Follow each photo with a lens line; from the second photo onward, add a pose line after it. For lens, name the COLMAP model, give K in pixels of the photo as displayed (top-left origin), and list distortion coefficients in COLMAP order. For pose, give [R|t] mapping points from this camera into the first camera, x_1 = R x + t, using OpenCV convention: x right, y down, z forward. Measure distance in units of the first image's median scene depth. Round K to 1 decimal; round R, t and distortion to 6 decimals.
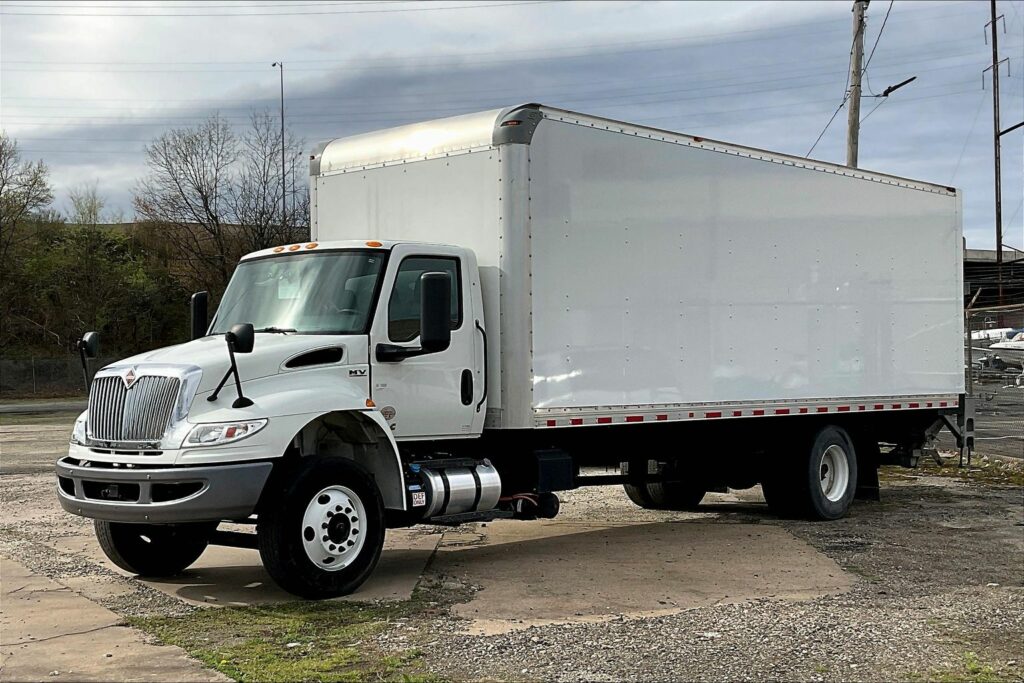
lens RADIAL K [[1509.8, 0, 511.8], [0, 1509.8, 340.1], [0, 0, 1]] dist [-0.020157, 0.000000]
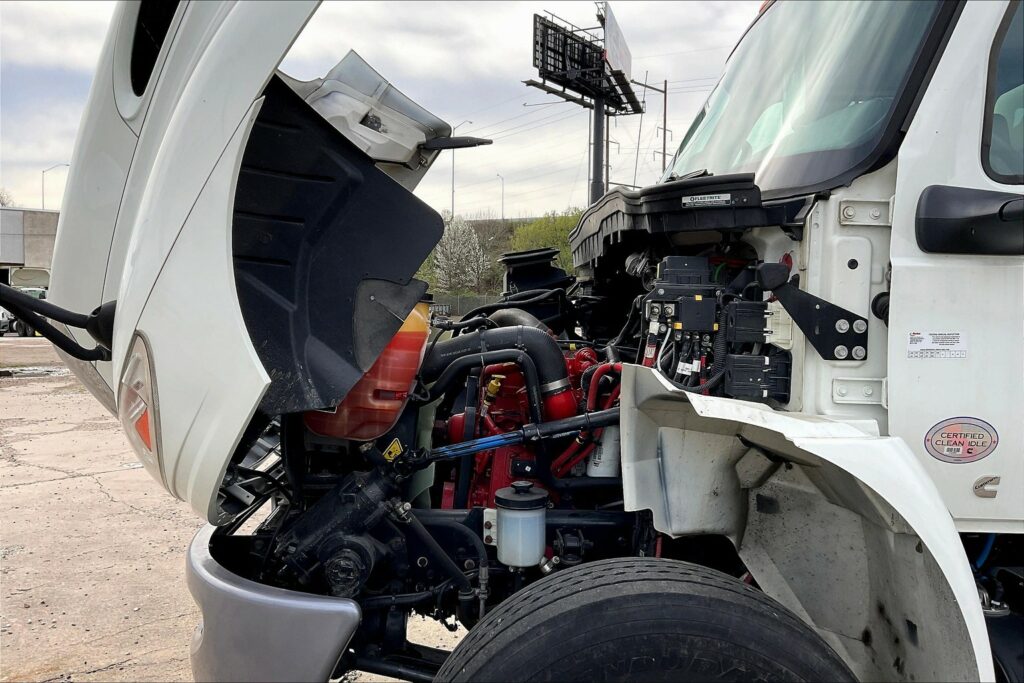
lens RADIAL K [[826.9, 0, 511.8], [0, 826.9, 342.1], [0, 0, 1]] dist [0.005917, -0.006895]
pose [[0.697424, 0.057401, -0.714356, -0.032010], [-0.012293, 0.997599, 0.068159, 0.021073], [0.716553, -0.038754, 0.696455, 0.835293]]
